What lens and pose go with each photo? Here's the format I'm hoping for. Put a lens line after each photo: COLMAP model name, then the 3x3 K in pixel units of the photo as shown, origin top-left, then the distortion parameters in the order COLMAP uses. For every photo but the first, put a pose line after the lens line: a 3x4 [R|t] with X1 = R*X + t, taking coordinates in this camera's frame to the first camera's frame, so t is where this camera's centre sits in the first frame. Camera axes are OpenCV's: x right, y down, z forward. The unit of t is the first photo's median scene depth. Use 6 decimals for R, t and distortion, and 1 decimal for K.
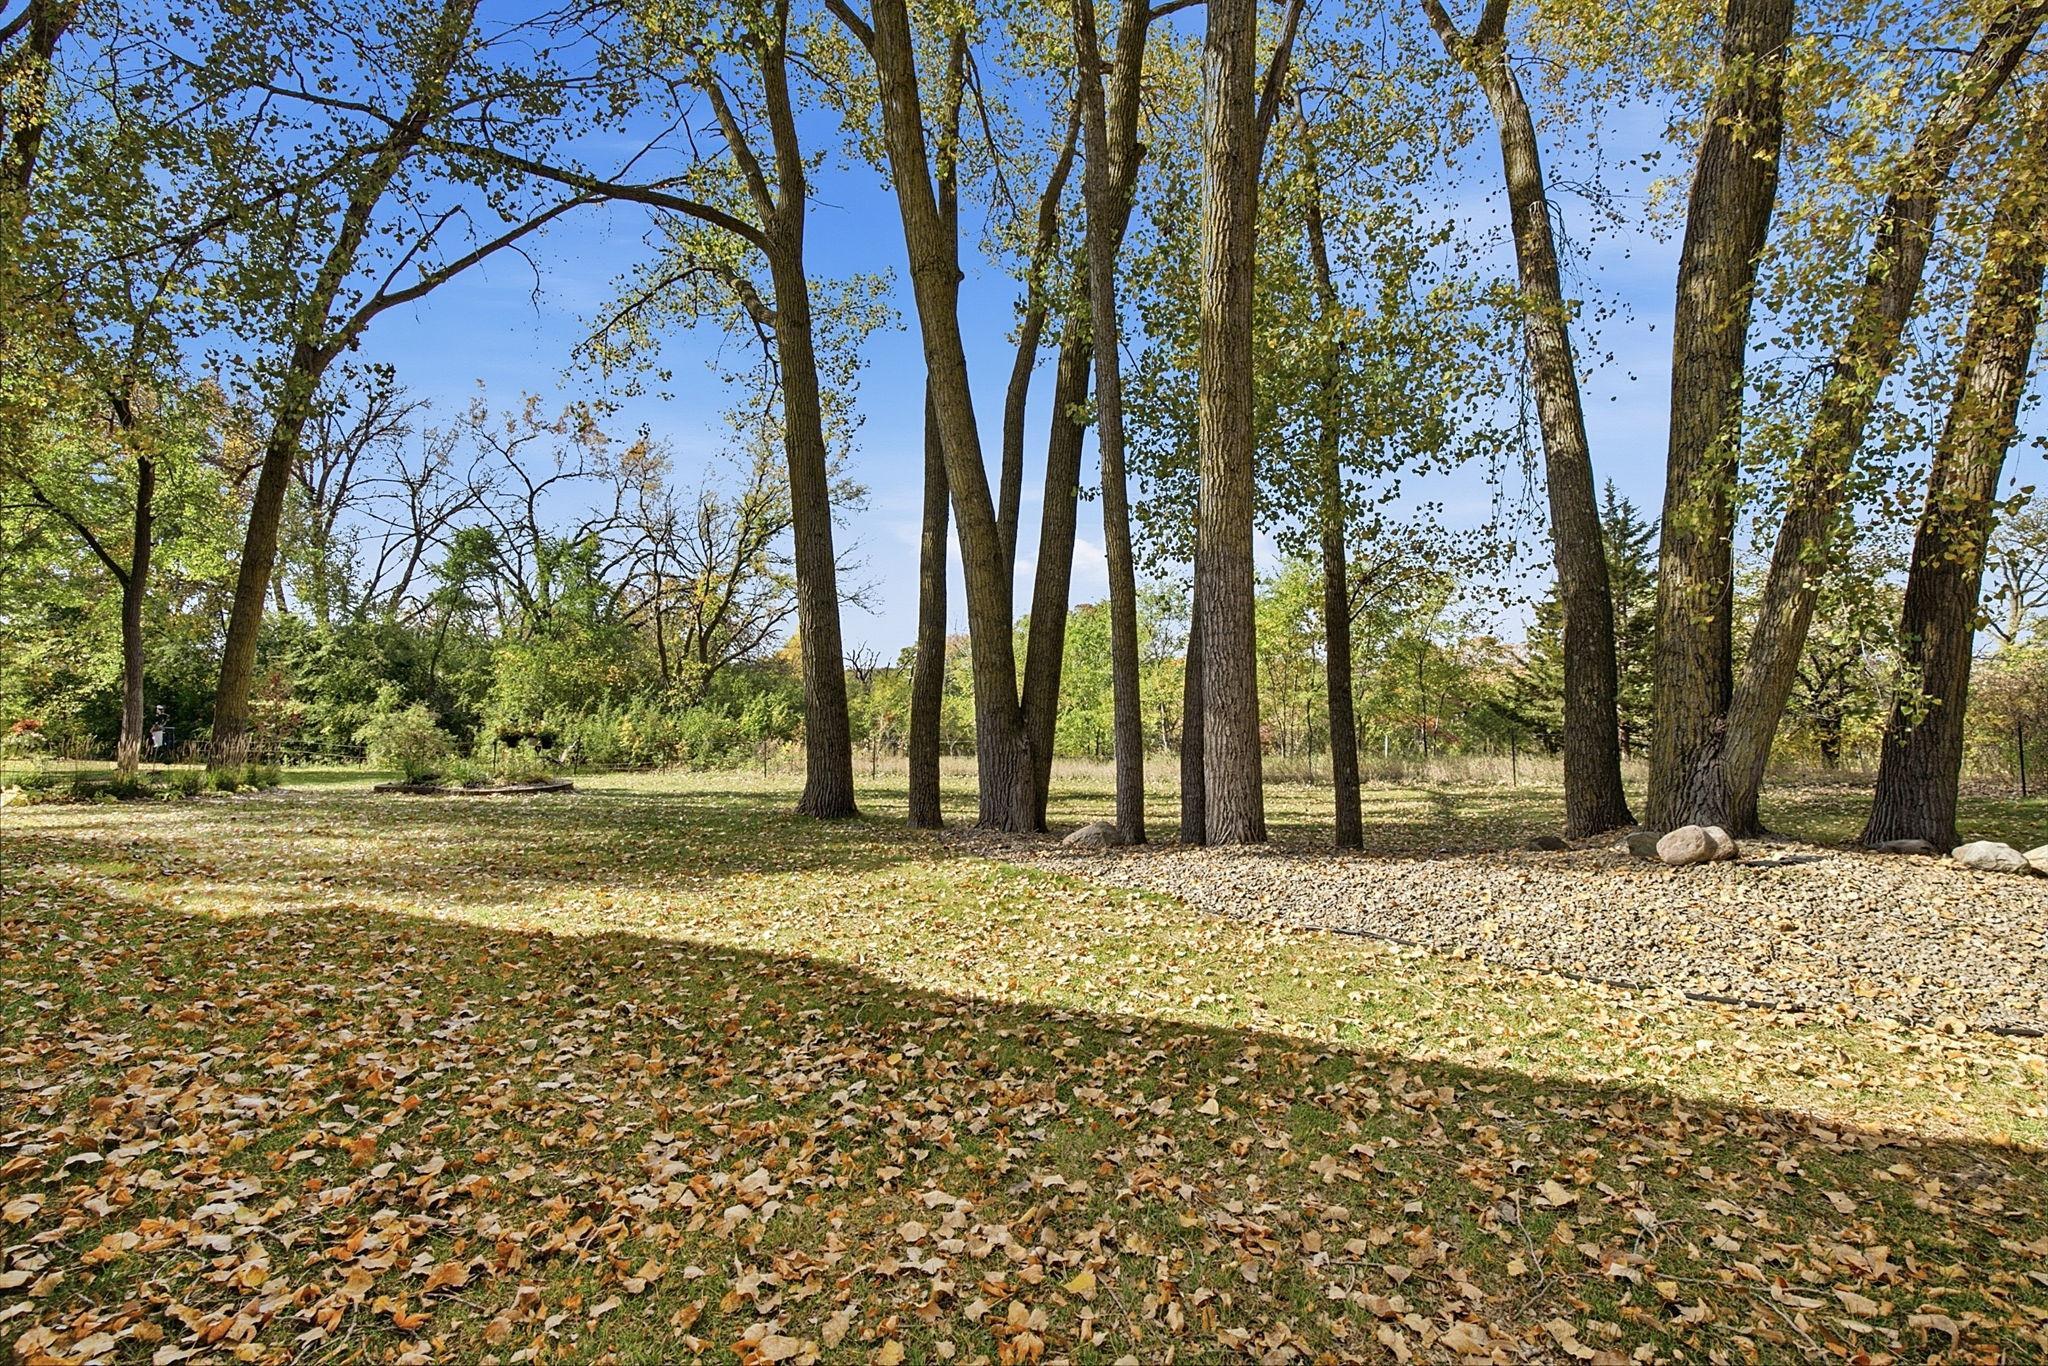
lens RADIAL K [[942.1, 0, 1023.8], [0, 942.1, 684.2], [0, 0, 1]] dist [-0.001470, 0.000176]
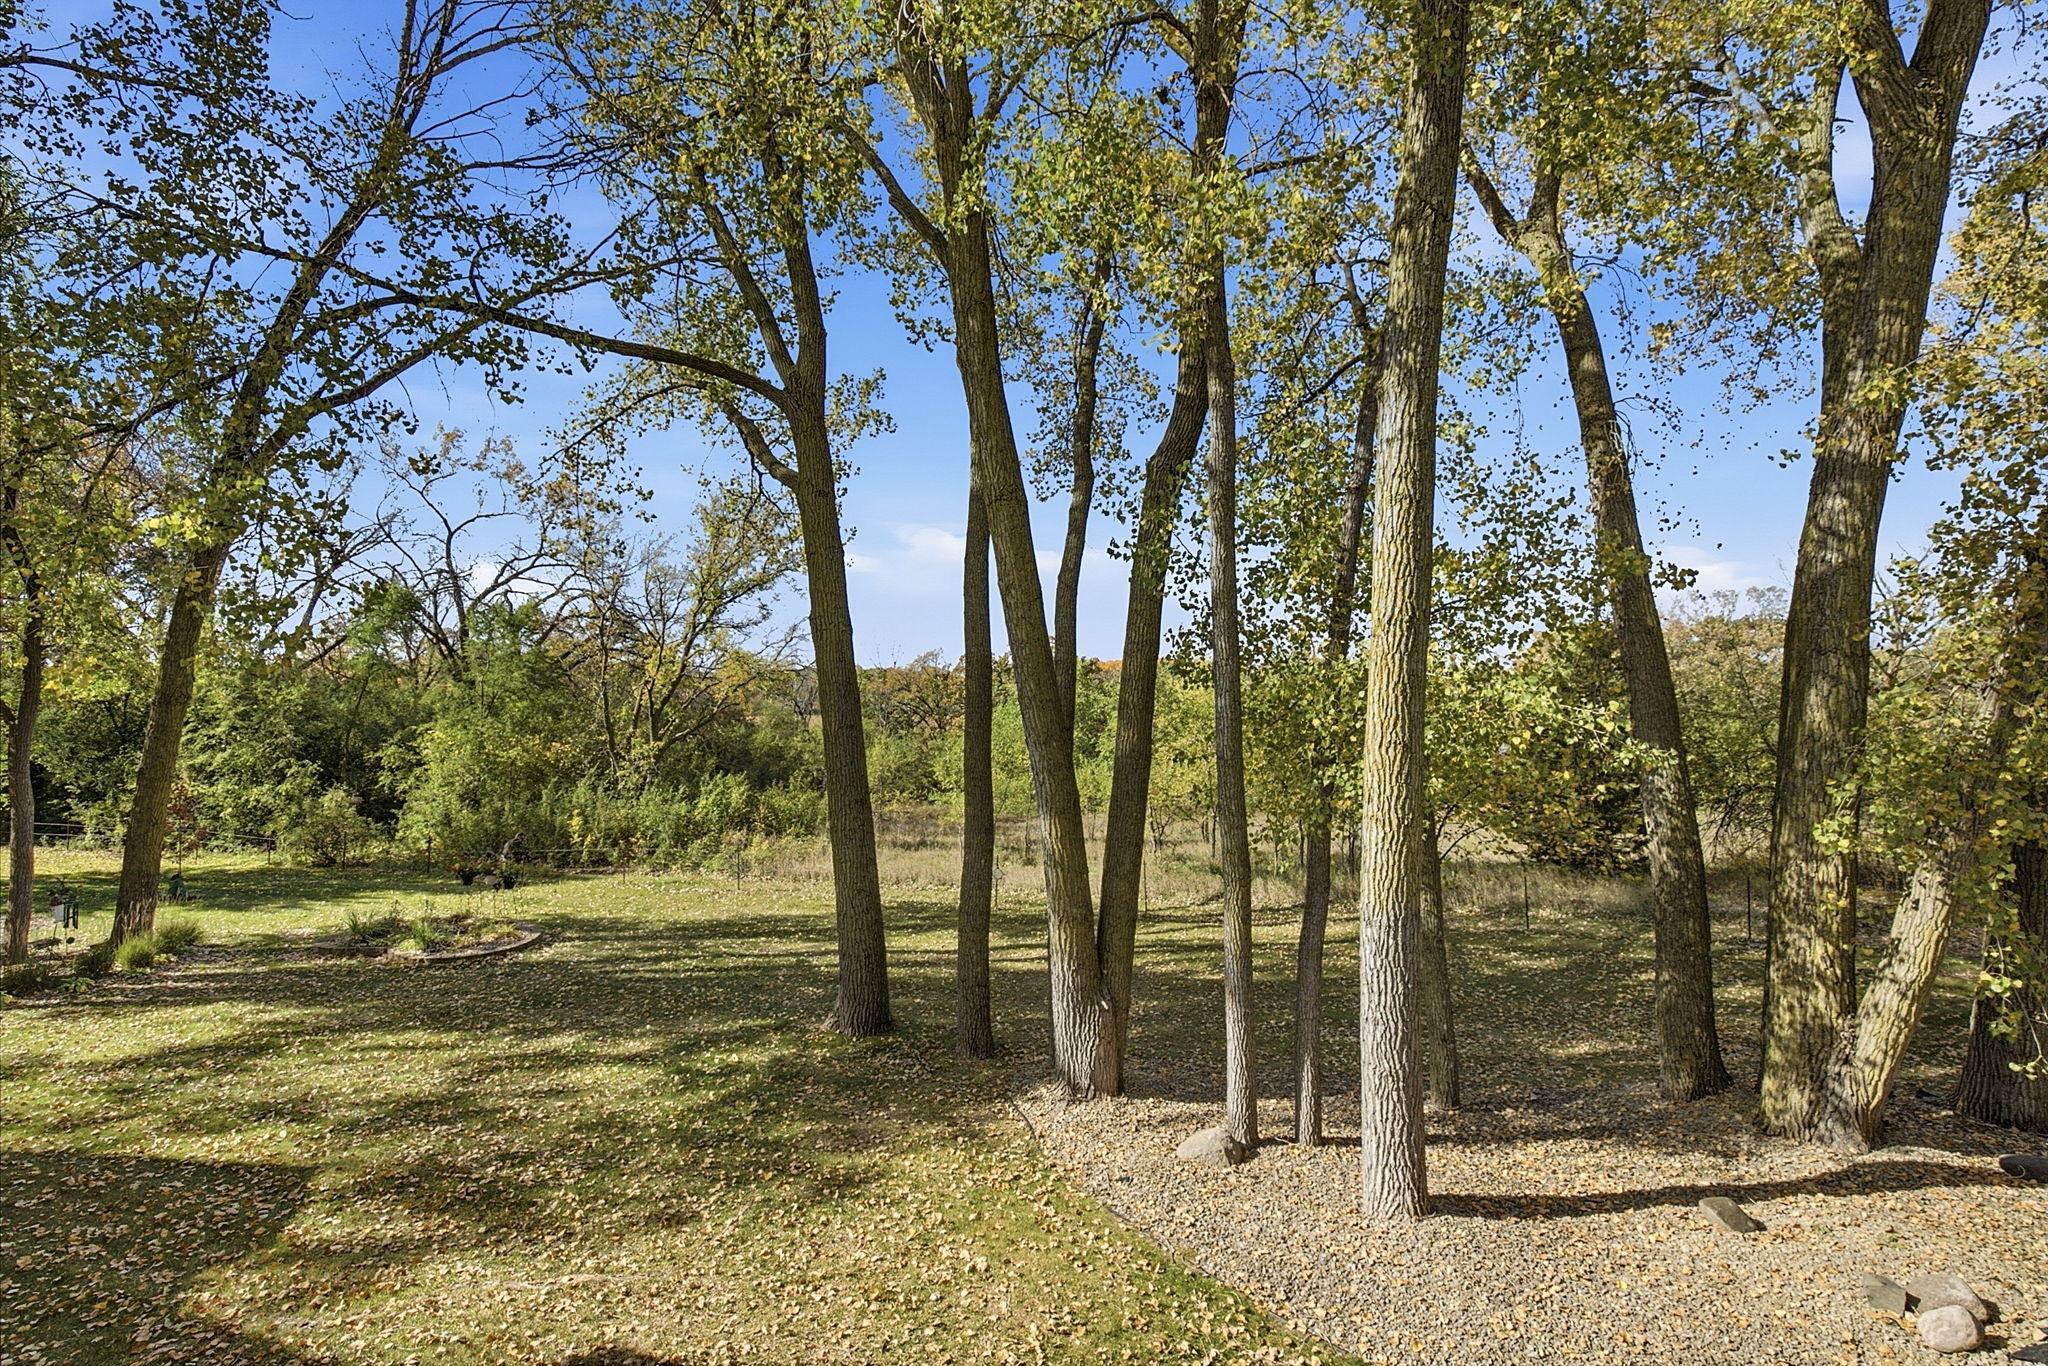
lens RADIAL K [[942.1, 0, 1024.2], [0, 942.1, 683.9], [0, 0, 1]] dist [-0.001470, 0.000176]
pose [[0.996139, -0.004040, 0.087694, -0.055591], [0.003202, 0.999948, 0.009692, -0.090206], [-0.087729, -0.009373, 0.996100, 0.026807]]
